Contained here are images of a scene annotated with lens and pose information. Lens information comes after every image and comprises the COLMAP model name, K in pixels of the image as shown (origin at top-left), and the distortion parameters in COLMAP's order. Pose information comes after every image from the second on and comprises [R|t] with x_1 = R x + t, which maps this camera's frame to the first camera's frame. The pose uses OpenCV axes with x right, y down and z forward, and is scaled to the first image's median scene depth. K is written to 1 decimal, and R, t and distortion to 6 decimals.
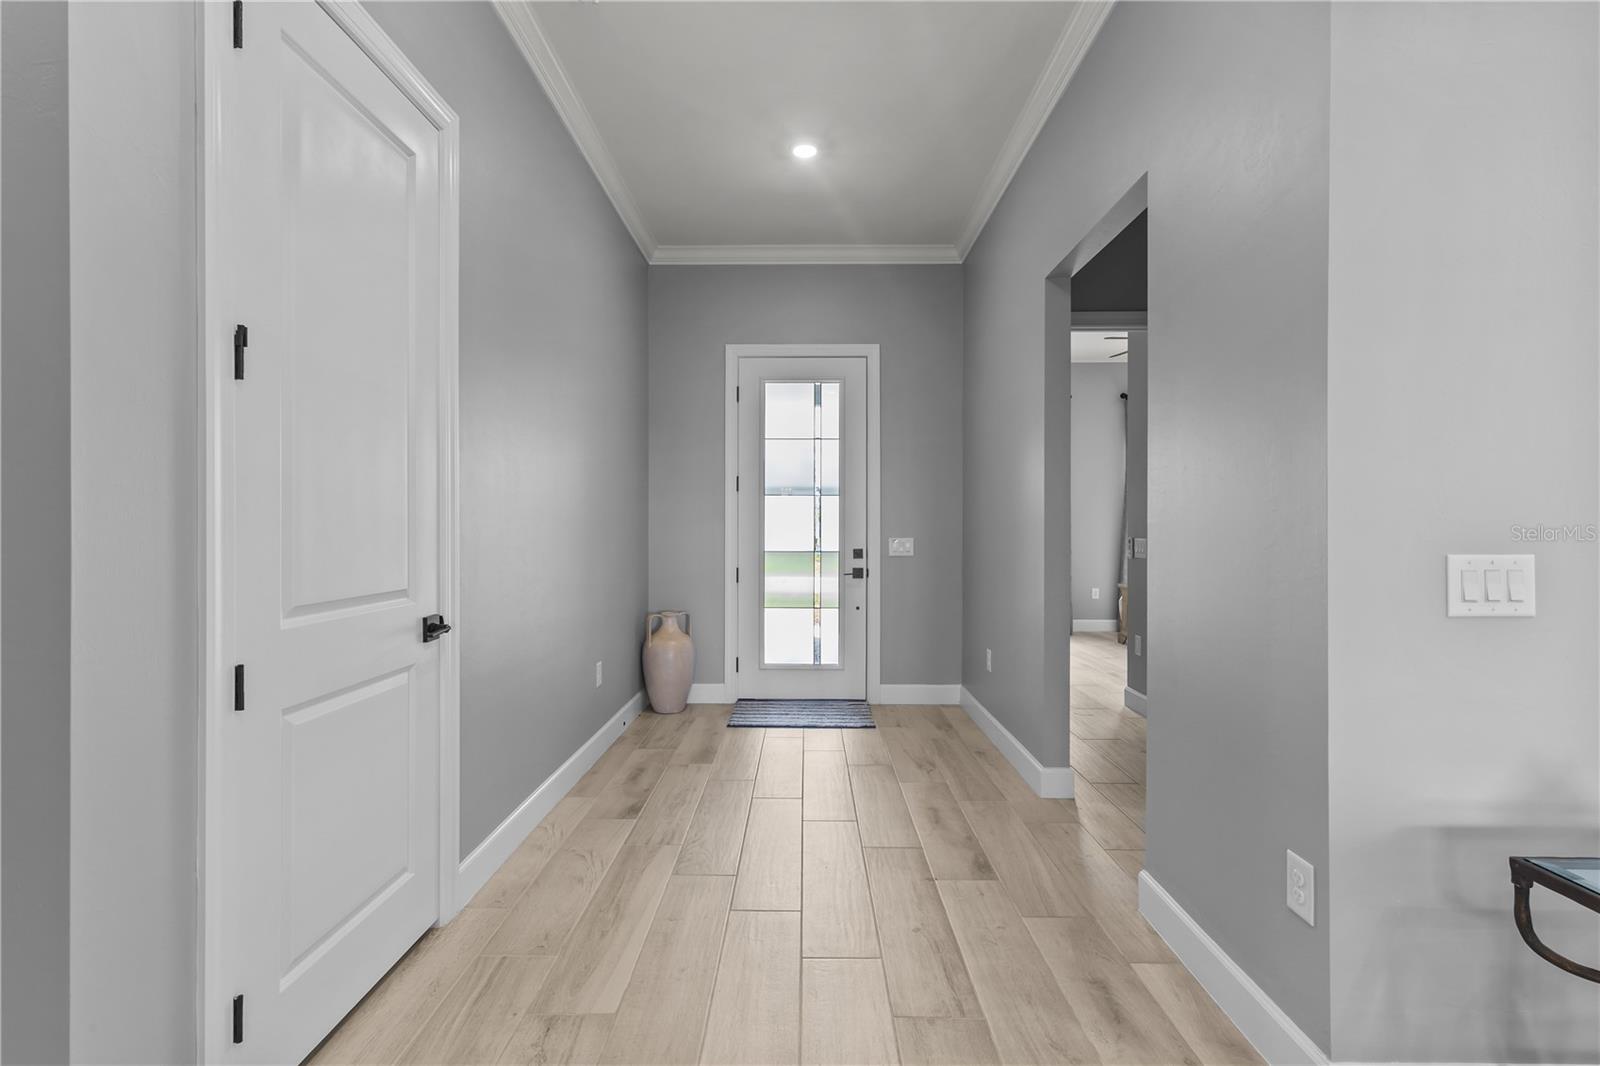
lens RADIAL K [[744.8, 0, 794.0], [0, 744.8, 527.6], [0, 0, 1]] dist [0.001728, 0.002380]
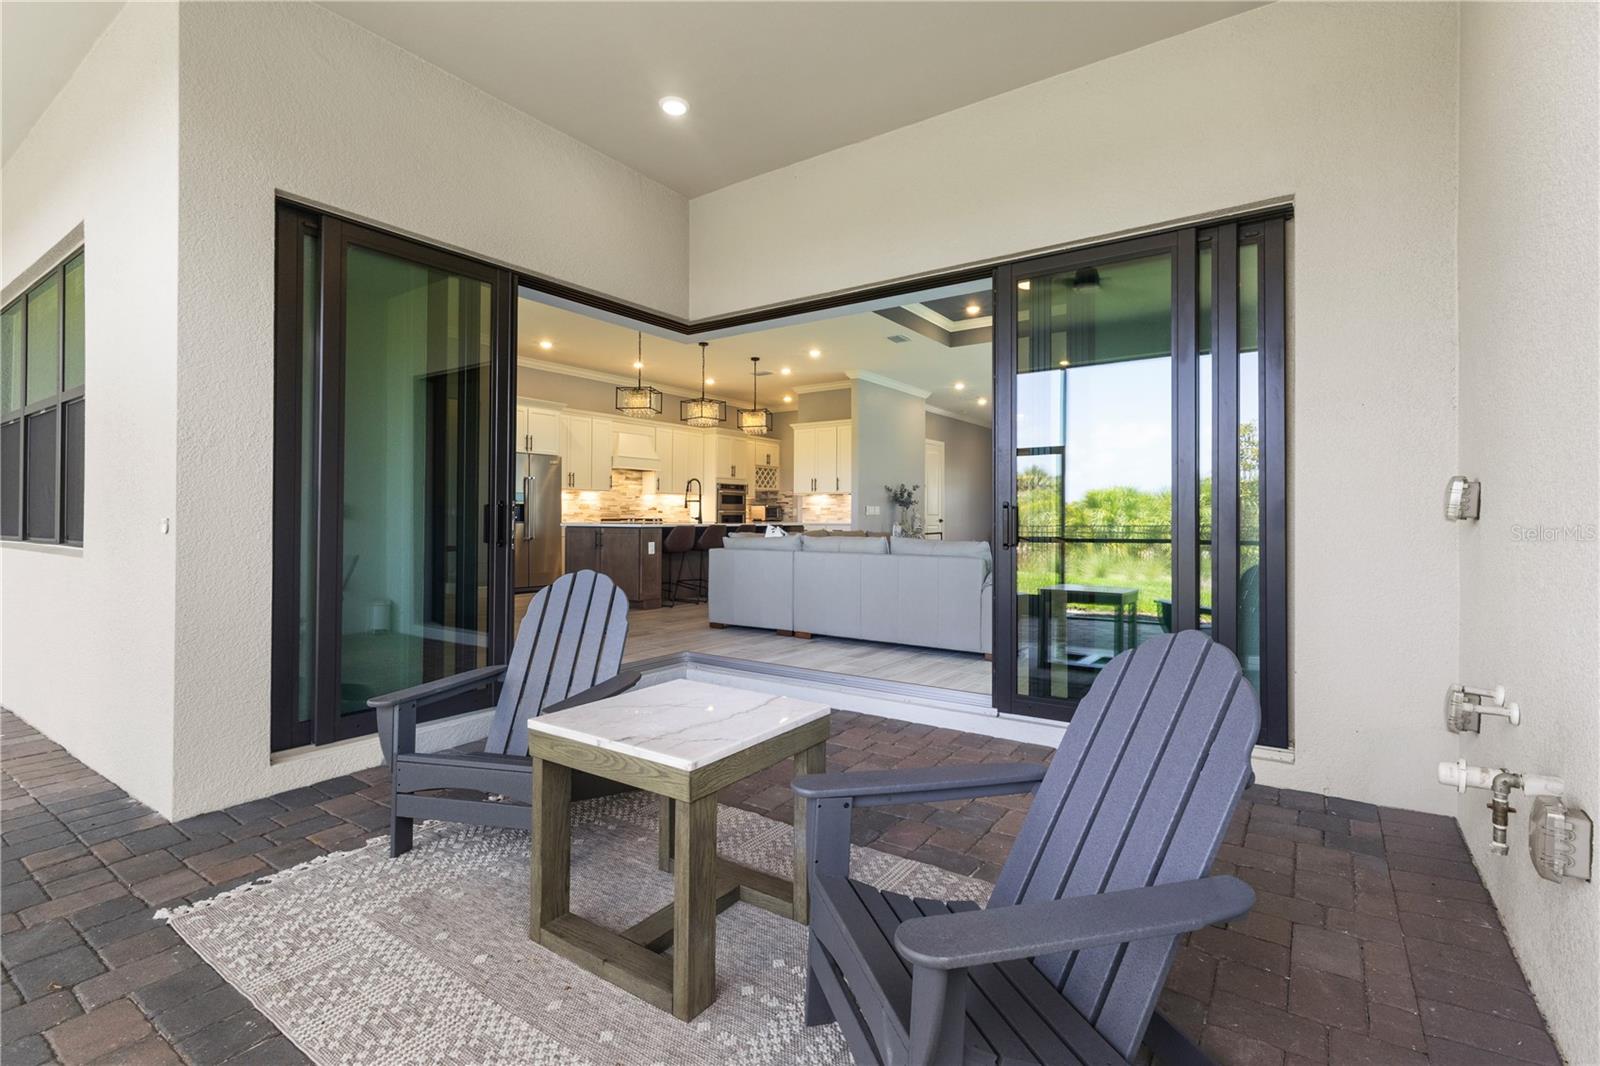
lens RADIAL K [[744.8, 0, 797.8], [0, 744.8, 521.5], [0, 0, 1]] dist [0.001728, 0.002380]
pose [[0.832584, 0.002682, -0.553893, 0.952423], [-0.001717, 0.999996, 0.002262, 0.055374], [0.553896, -0.000932, 0.832585, -2.333355]]
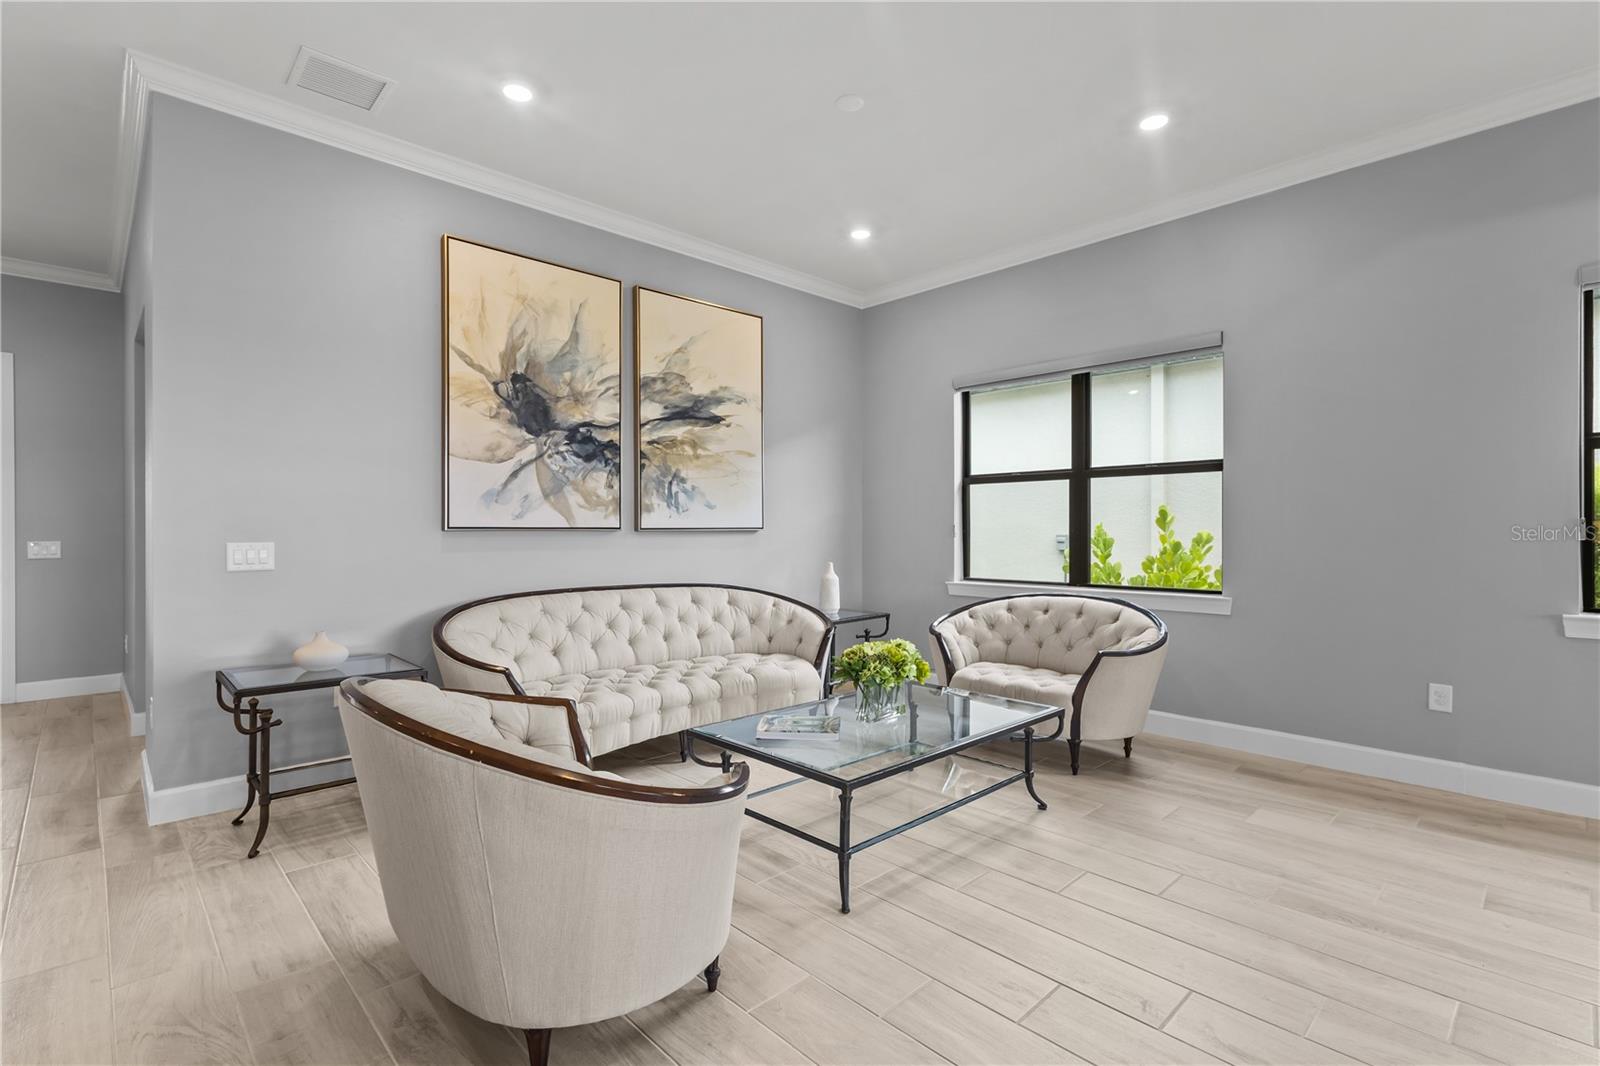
lens RADIAL K [[744.8, 0, 800.4], [0, 744.8, 528.3], [0, 0, 1]] dist [0.001728, 0.002380]
pose [[0.704648, -0.000569, 0.709557, 0.154623], [0.002933, 0.999993, -0.002110, 0.001288], [-0.709551, 0.003568, 0.704645, -0.509512]]
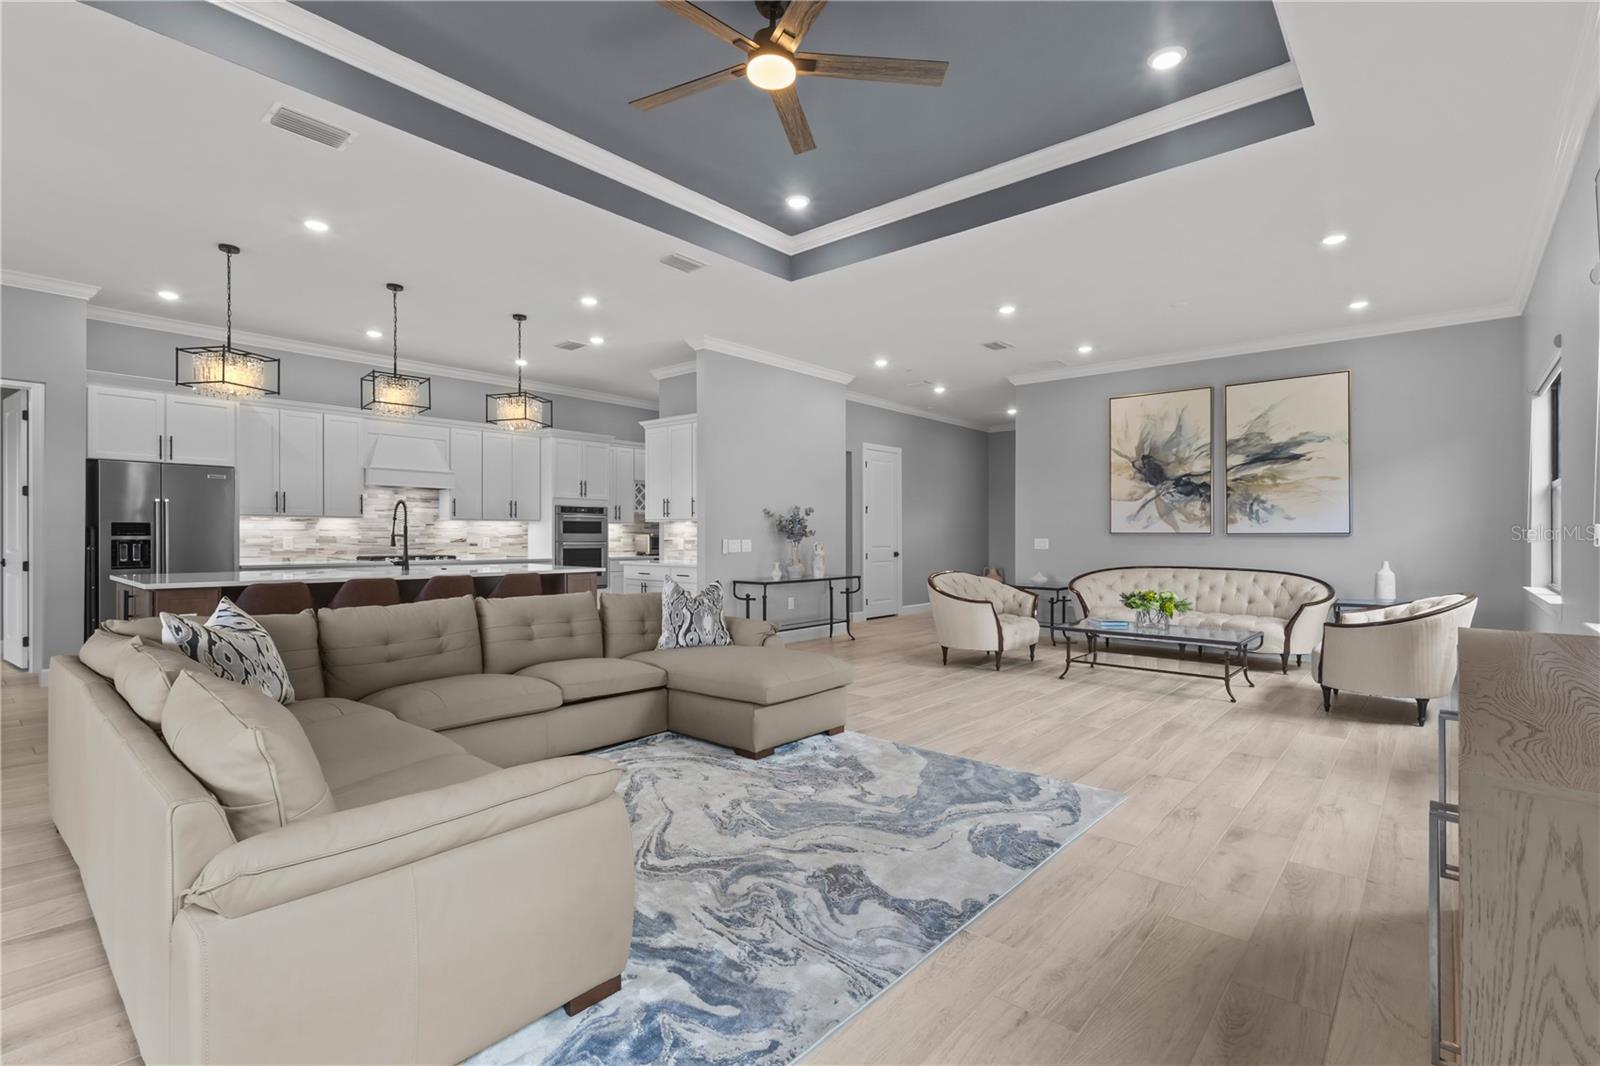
lens RADIAL K [[744.8, 0, 798.0], [0, 744.8, 531.2], [0, 0, 1]] dist [0.001728, 0.002380]
pose [[0.769916, -0.001914, -0.638143, 0.962461], [-0.003229, 0.999971, -0.006895, 0.007402], [0.638137, 0.007369, 0.769887, -1.428415]]
